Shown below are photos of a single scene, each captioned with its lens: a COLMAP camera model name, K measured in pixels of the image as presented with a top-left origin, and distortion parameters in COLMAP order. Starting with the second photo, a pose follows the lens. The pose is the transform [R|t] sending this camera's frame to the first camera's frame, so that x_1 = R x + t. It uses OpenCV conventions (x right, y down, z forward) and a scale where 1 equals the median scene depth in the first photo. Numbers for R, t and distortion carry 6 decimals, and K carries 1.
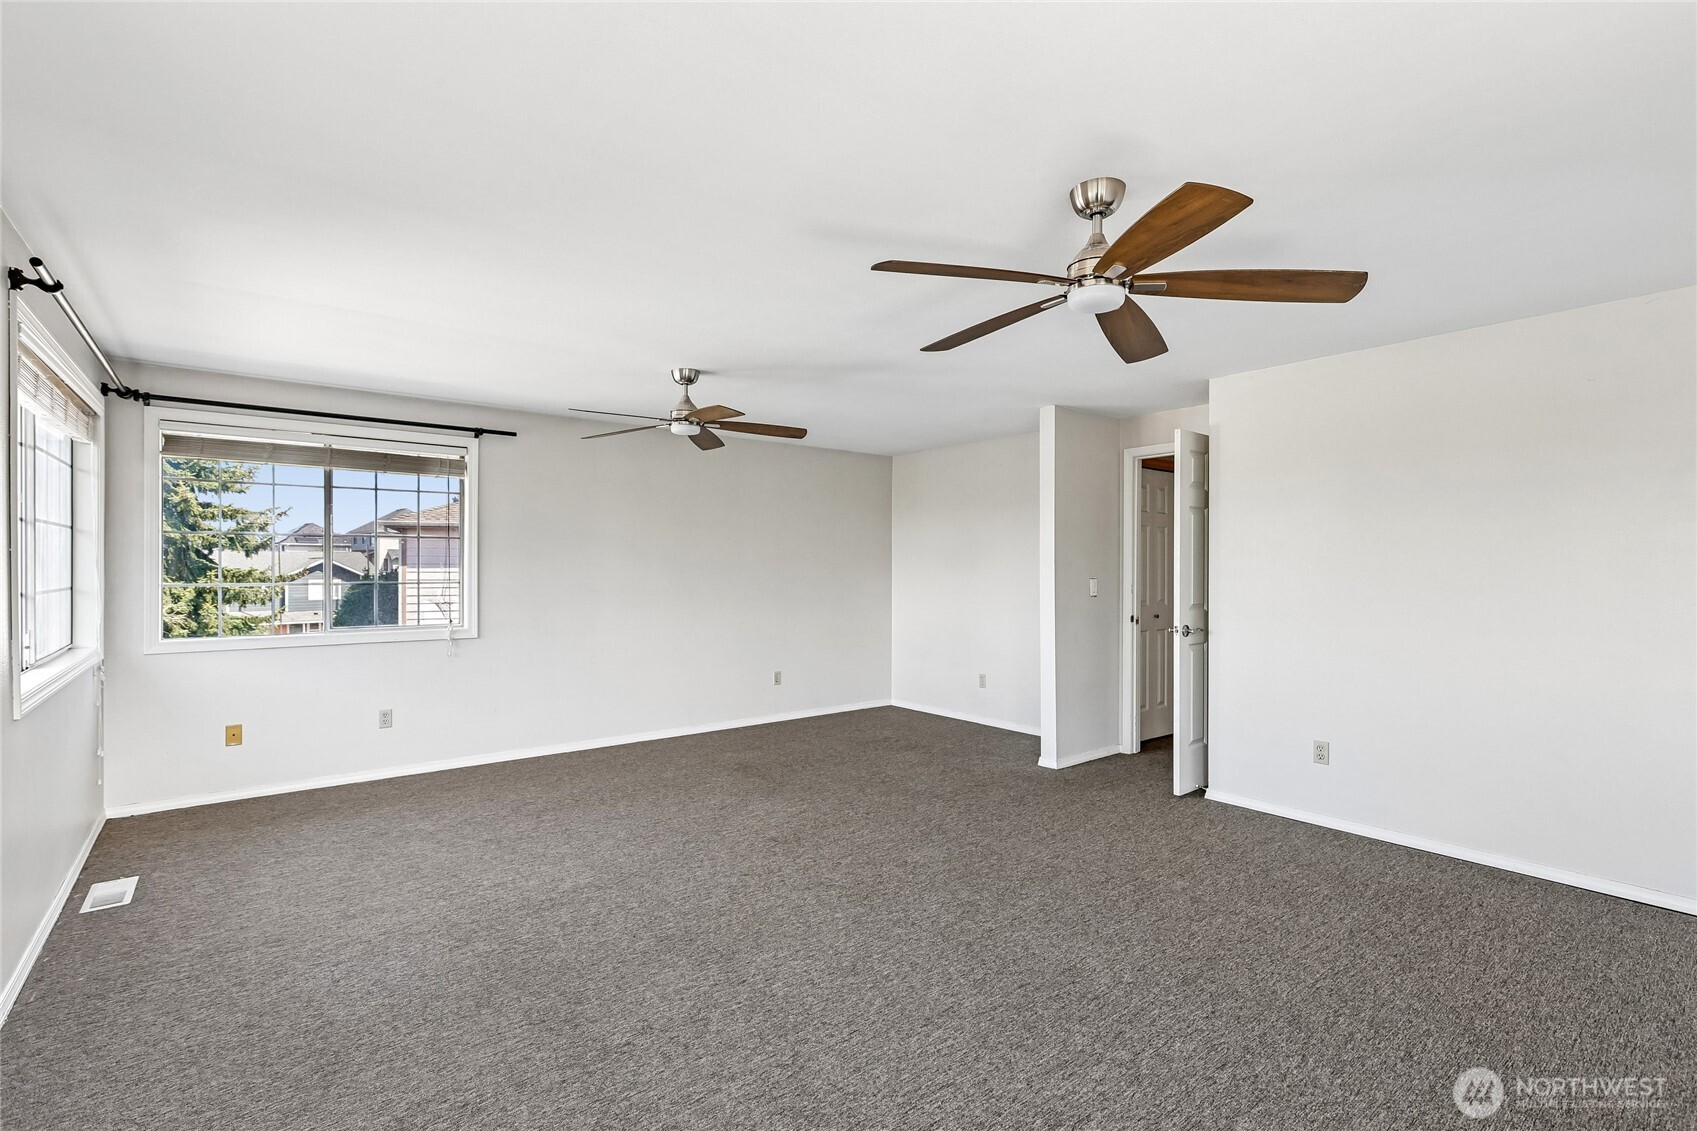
lens RADIAL K [[785.7, 0, 835.9], [0, 785.7, 563.6], [0, 0, 1]] dist [-0.001346, 0.001218]
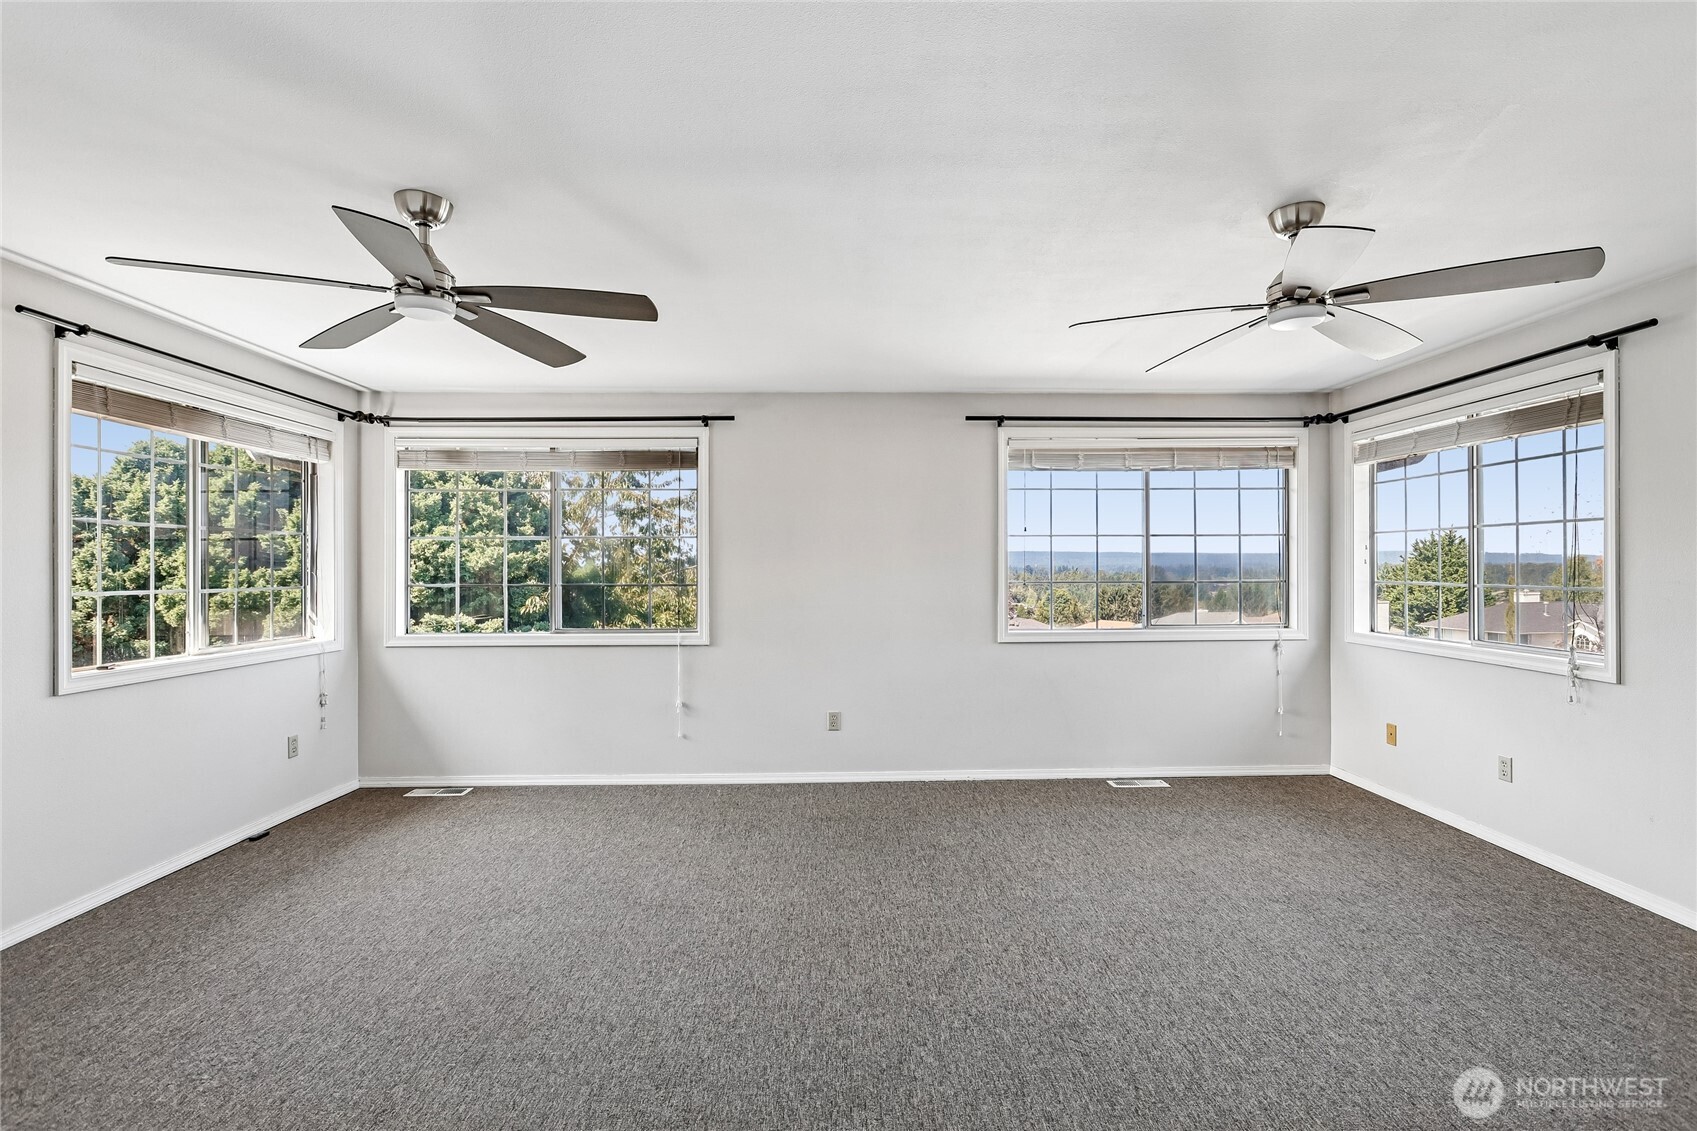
lens RADIAL K [[785.7, 0, 873.5], [0, 785.7, 566.5], [0, 0, 1]] dist [-0.001346, 0.001218]
pose [[-0.580913, 0.003966, -0.813956, 0.505895], [0.005468, 0.999985, 0.000970, 0.004067], [0.813947, -0.003887, -0.580926, 1.272890]]
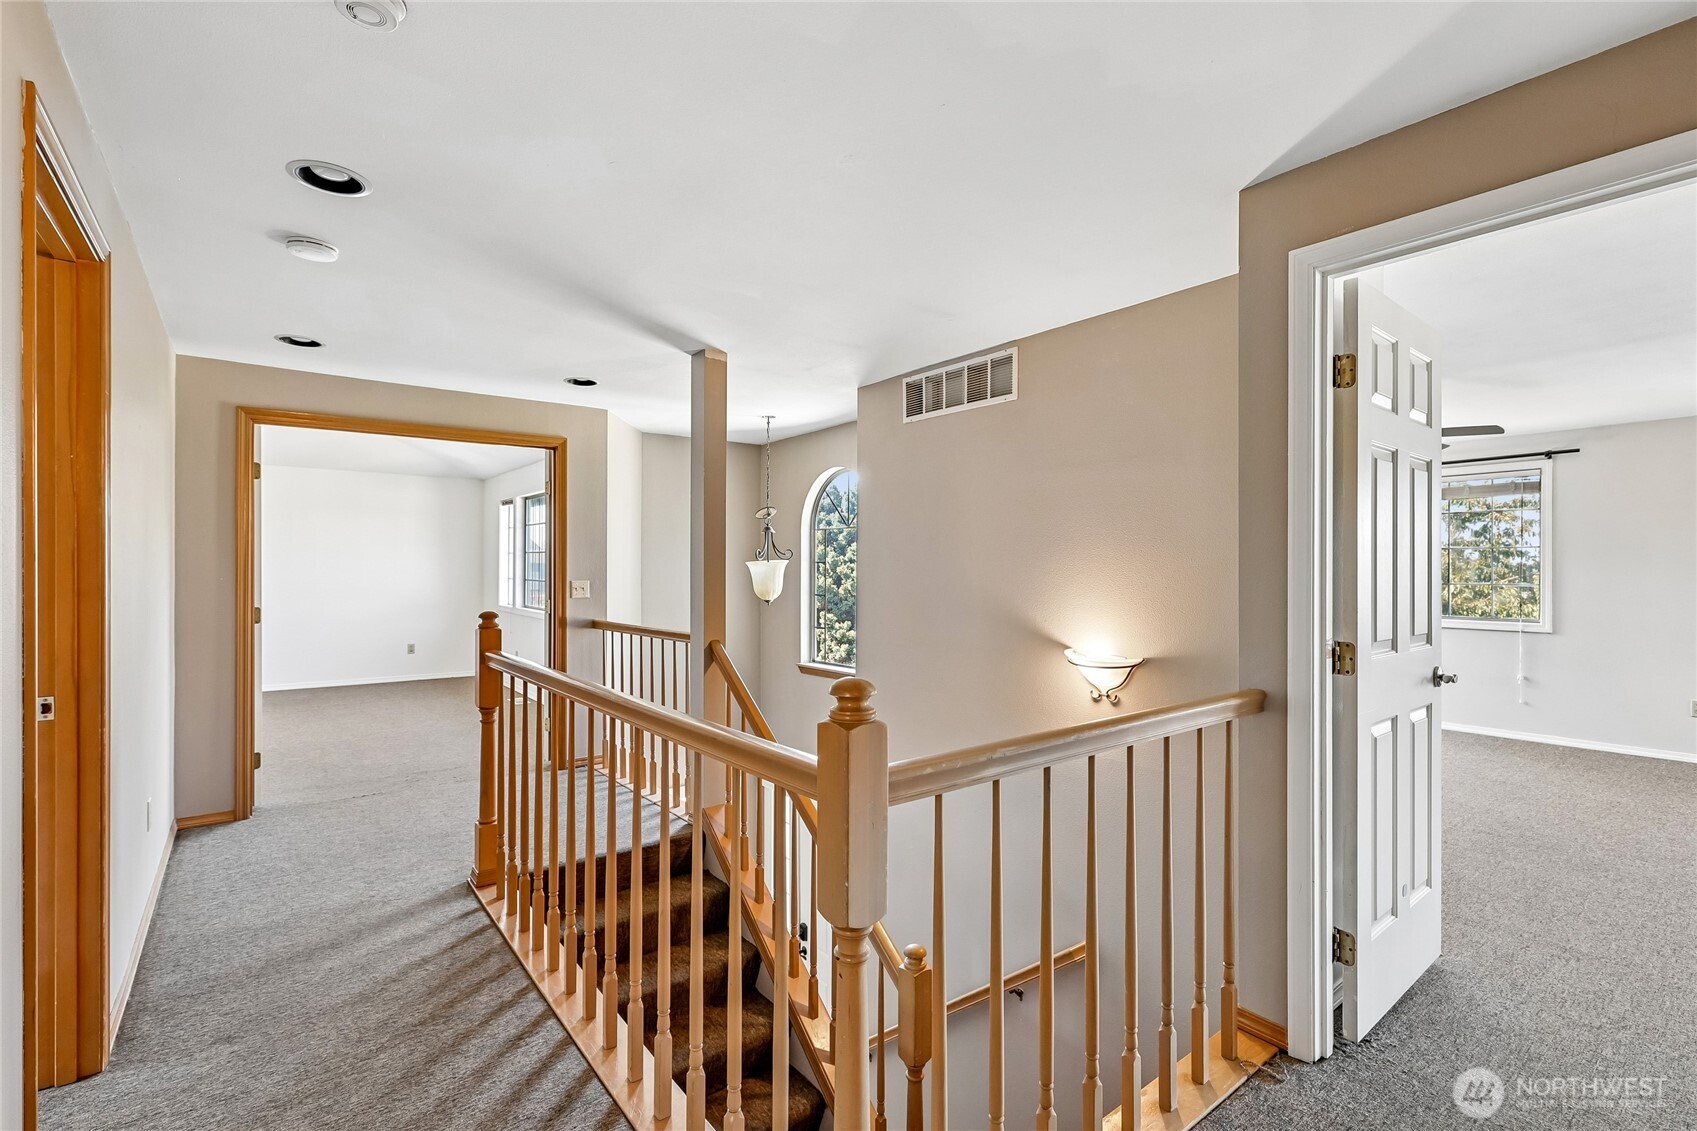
lens RADIAL K [[785.7, 0, 851.1], [0, 785.7, 568.7], [0, 0, 1]] dist [-0.001346, 0.001218]
pose [[-0.999999, -0.001436, 0.000609, 1.065355], [-0.001438, 0.999990, -0.004317, 0.009697], [-0.000603, -0.004318, -0.999990, 1.934585]]
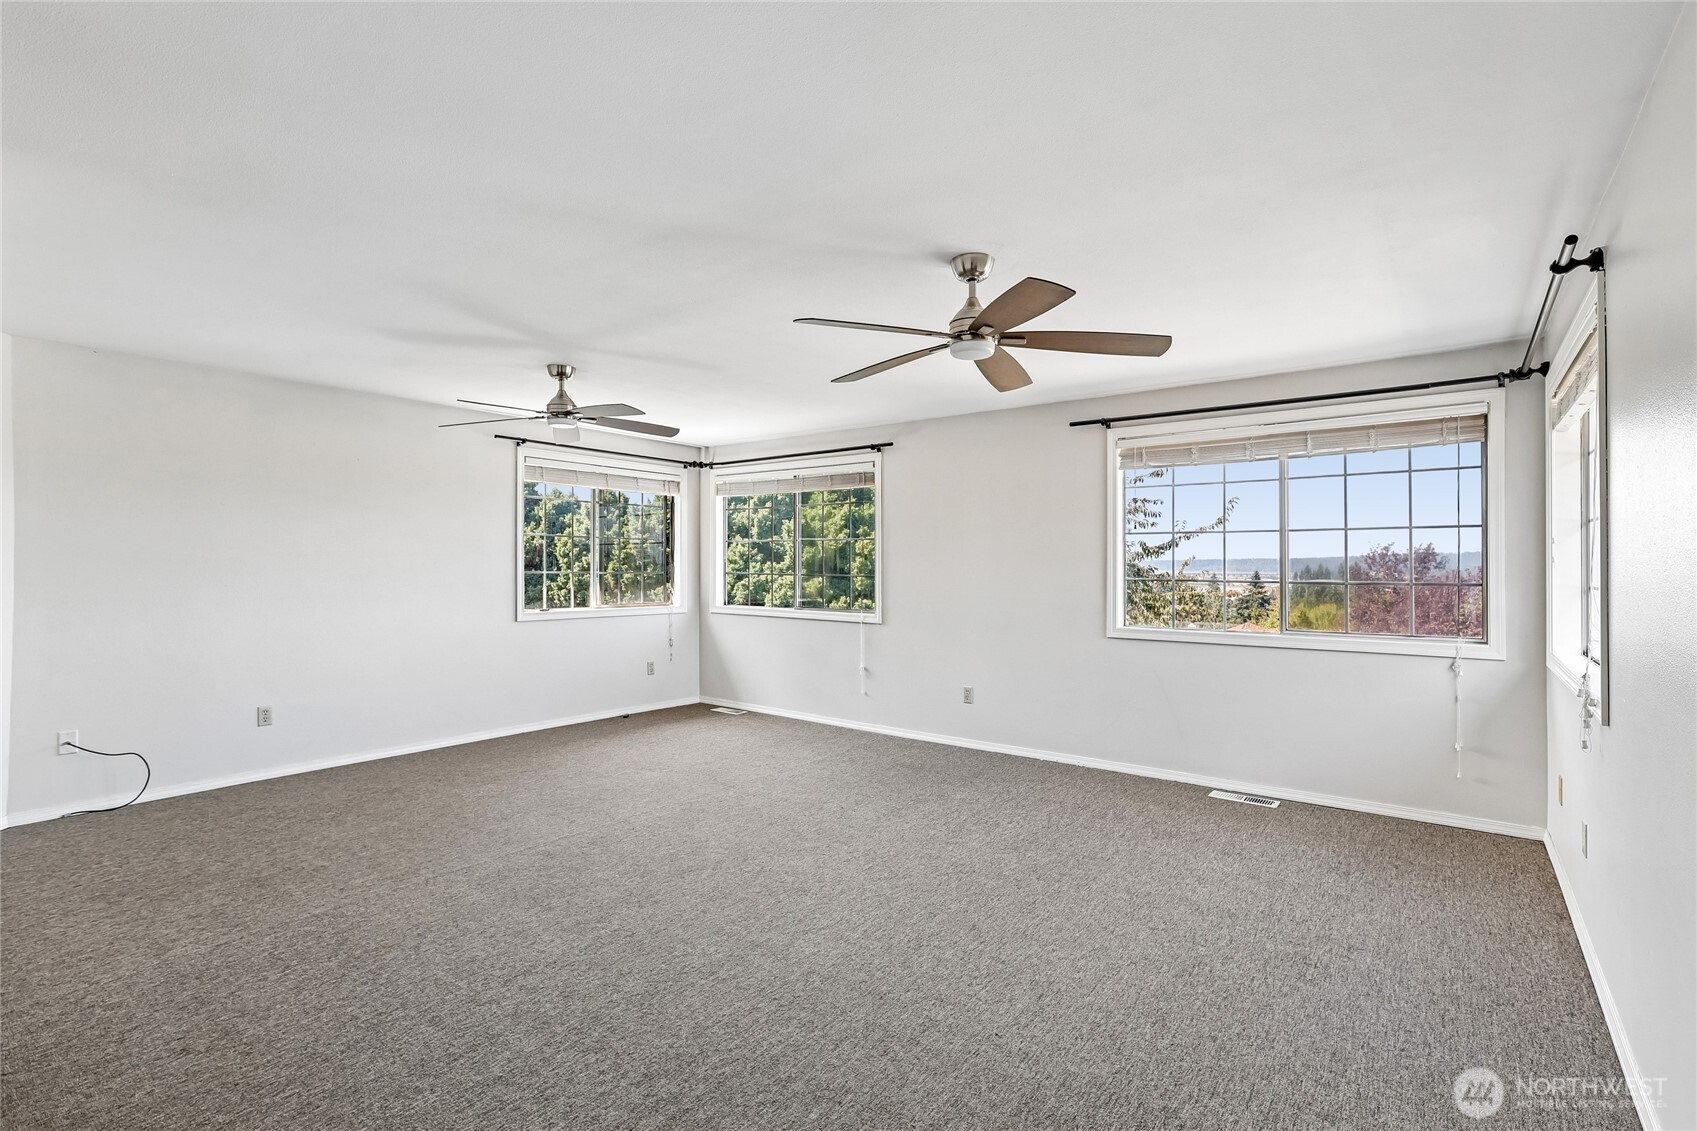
lens RADIAL K [[785.7, 0, 850.5], [0, 785.7, 558.5], [0, 0, 1]] dist [-0.001346, 0.001218]
pose [[-0.966668, -0.006207, -0.255959, 0.086613], [-0.004331, 0.999959, -0.007892, 0.010561], [0.255998, -0.006520, -0.966655, 1.882873]]
